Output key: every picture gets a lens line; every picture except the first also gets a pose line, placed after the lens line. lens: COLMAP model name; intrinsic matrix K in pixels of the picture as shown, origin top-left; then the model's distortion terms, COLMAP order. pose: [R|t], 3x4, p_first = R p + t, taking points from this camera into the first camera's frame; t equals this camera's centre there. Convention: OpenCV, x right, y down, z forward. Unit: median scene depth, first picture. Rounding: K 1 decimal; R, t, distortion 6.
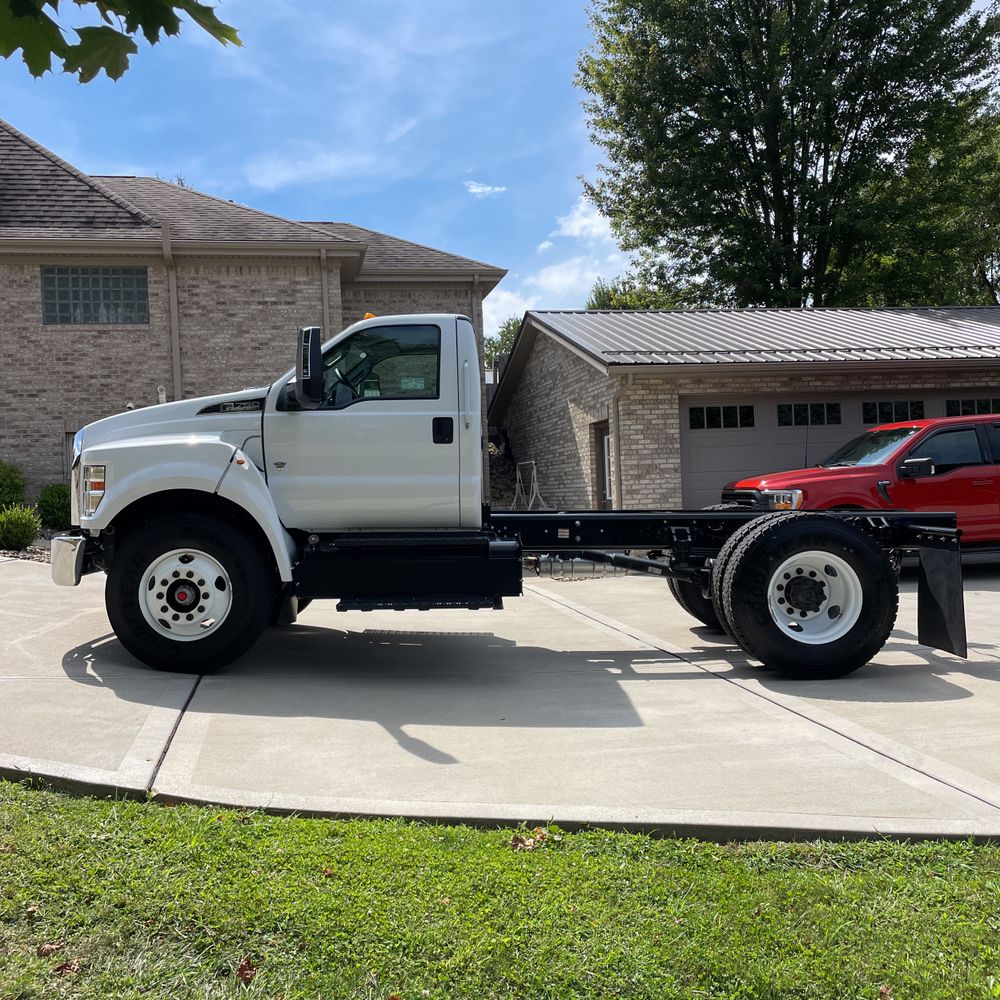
lens RADIAL K [[1010.2, 0, 495.4], [0, 1010.2, 502.9], [0, 0, 1]] dist [0.023897, 0.000000]
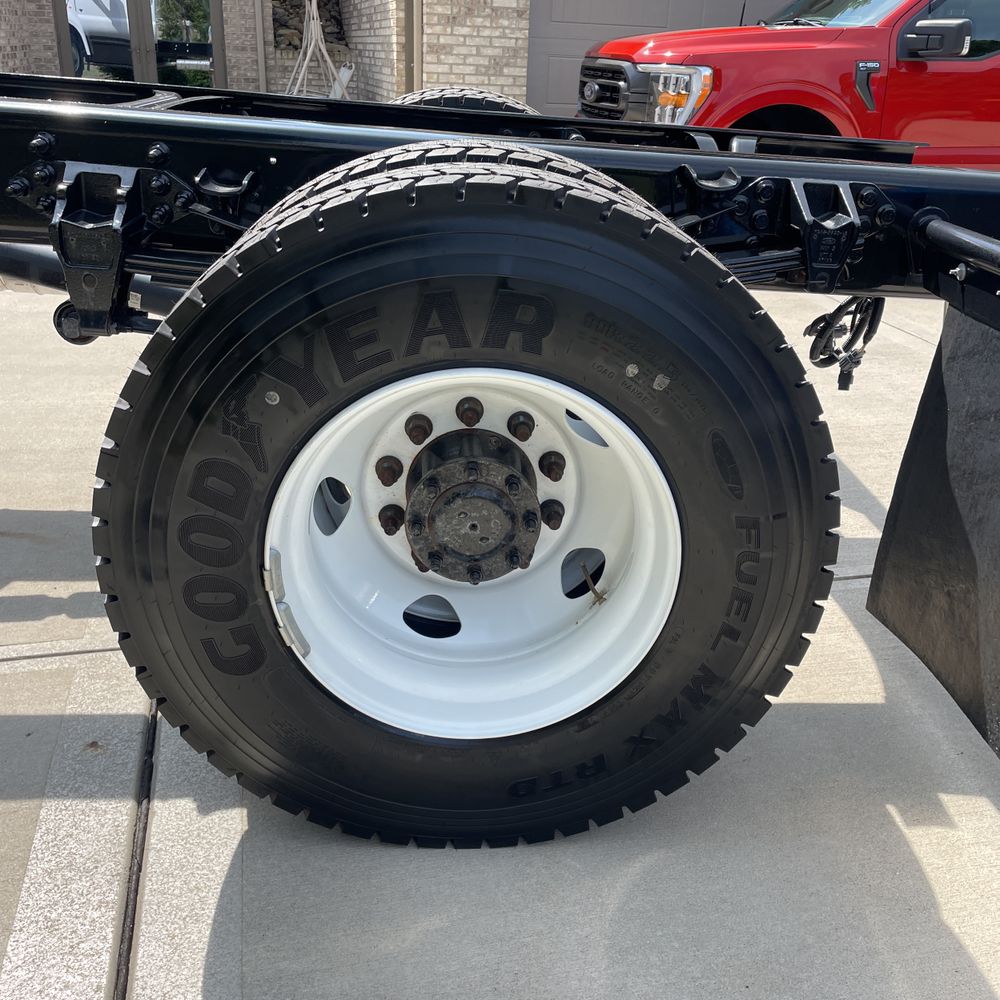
lens RADIAL K [[1010.2, 0, 505.7], [0, 1010.2, 506.5], [0, 0, 1]] dist [0.023897, 0.000000]
pose [[0.995610, 0.050965, 0.078508, 0.161659], [-0.078056, 0.914963, 0.395918, -0.005013], [-0.051654, -0.400307, 0.914924, 0.424789]]
